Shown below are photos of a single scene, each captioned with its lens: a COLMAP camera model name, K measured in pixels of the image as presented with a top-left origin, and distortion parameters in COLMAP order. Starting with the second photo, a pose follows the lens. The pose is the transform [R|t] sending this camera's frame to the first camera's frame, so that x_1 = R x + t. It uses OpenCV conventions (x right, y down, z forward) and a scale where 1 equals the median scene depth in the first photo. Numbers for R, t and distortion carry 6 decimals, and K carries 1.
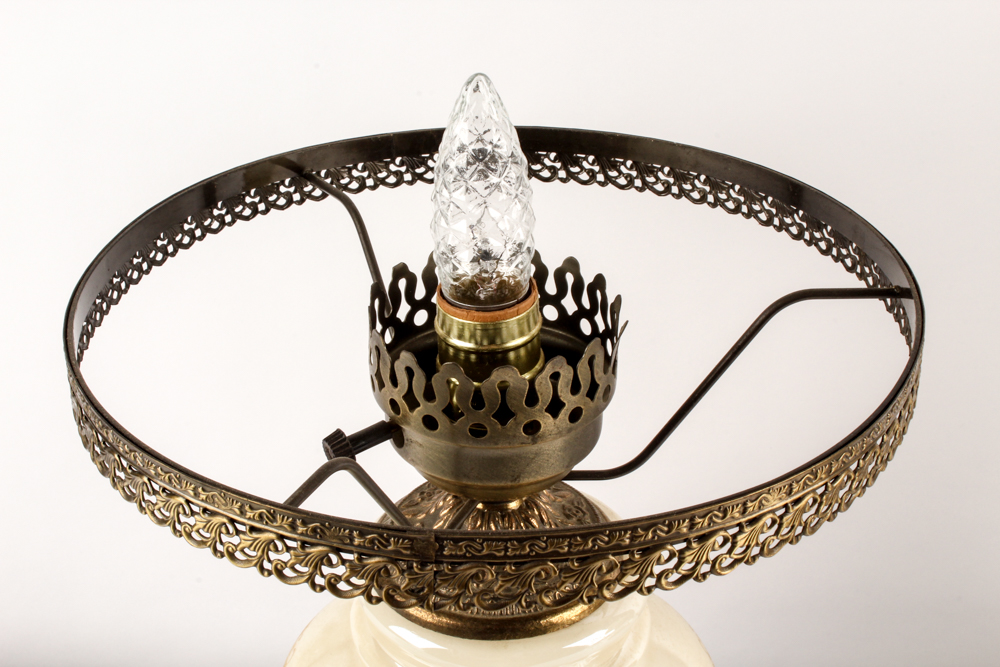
lens RADIAL K [[1599.2, 0, 500.0], [0, 1599.2, 333.5], [0, 0, 1]] dist [-0.001371, -0.016097]
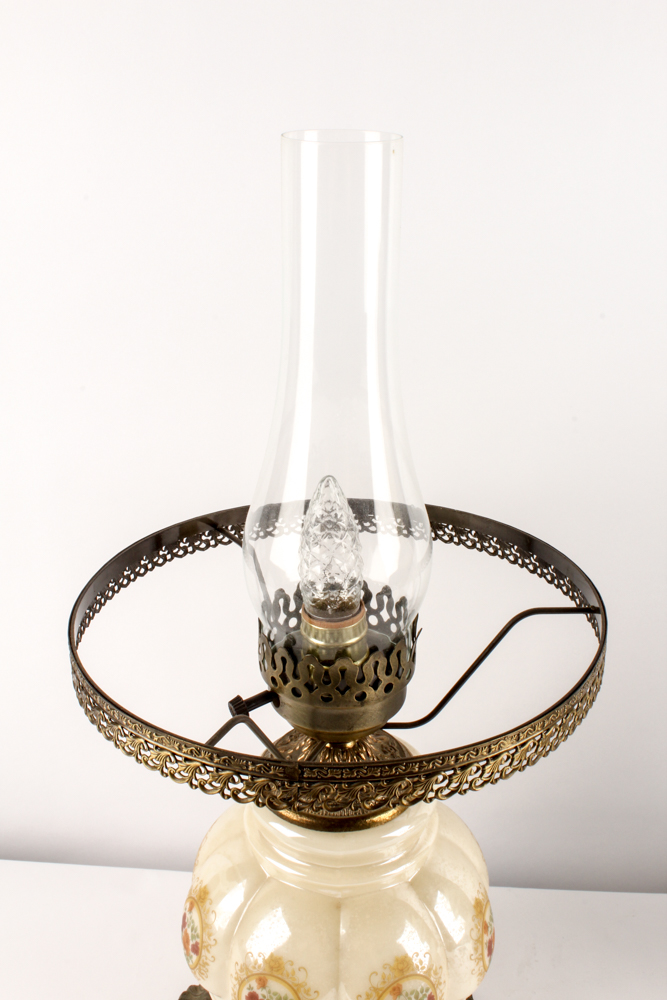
lens RADIAL K [[1143.2, 0, 333.5], [0, 1143.2, 500.0], [0, 0, 1]] dist [-0.103229, 0.015581]
pose [[0.999885, 0.005692, -0.014036, 0.009079], [-0.007075, 0.994912, -0.100498, -0.024086], [0.013393, 0.100586, 0.994838, -0.164690]]
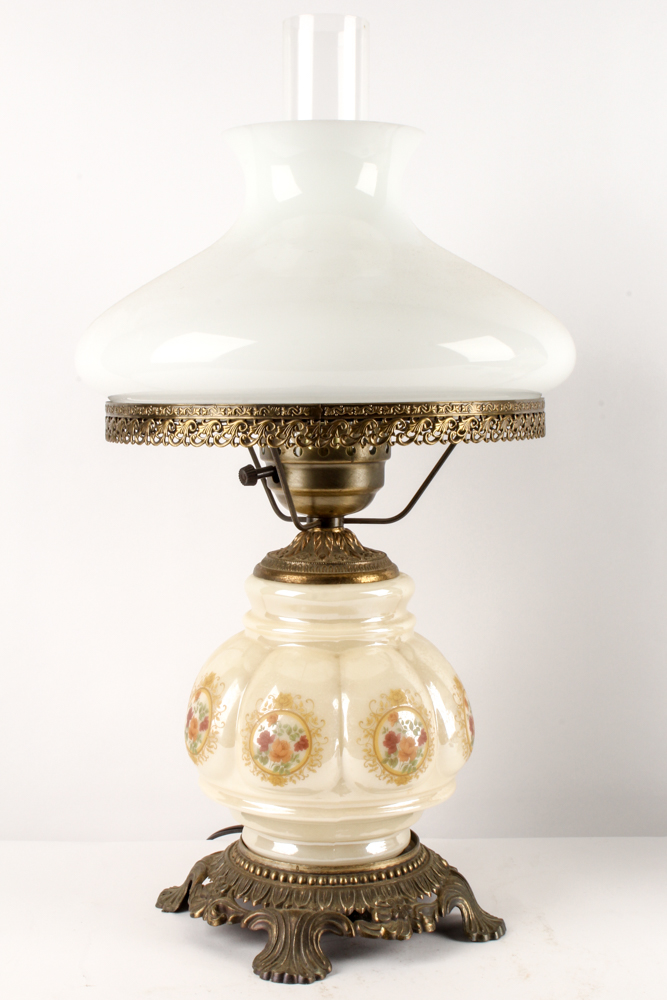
lens RADIAL K [[1556.1, 0, 349.5], [0, 1556.1, 498.6], [0, 0, 1]] dist [-0.006902, -0.052205]
pose [[0.994943, -0.013117, 0.099578, -0.196081], [0.052944, 0.911004, -0.408986, 1.017115], [-0.085351, 0.412190, 0.907091, -0.790699]]
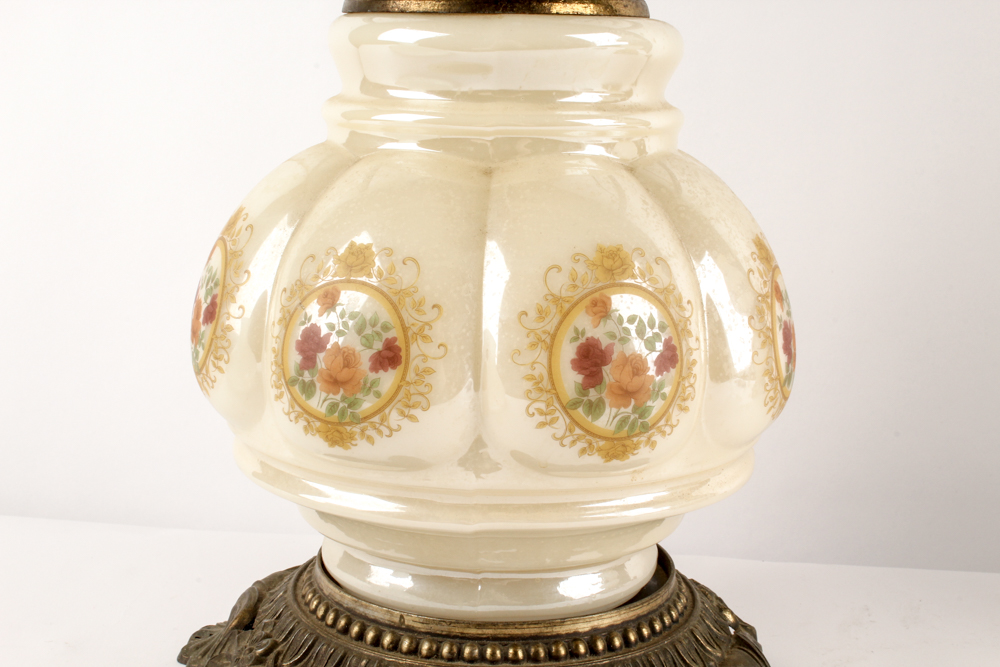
lens RADIAL K [[1528.9, 0, 500.0], [0, 1528.9, 333.5], [0, 0, 1]] dist [-0.015332, -0.046542]
pose [[0.998455, 0.020334, -0.051721, 0.057803], [-0.035590, 0.948738, -0.314052, 0.729168], [0.042683, 0.315408, 0.947996, 0.384140]]
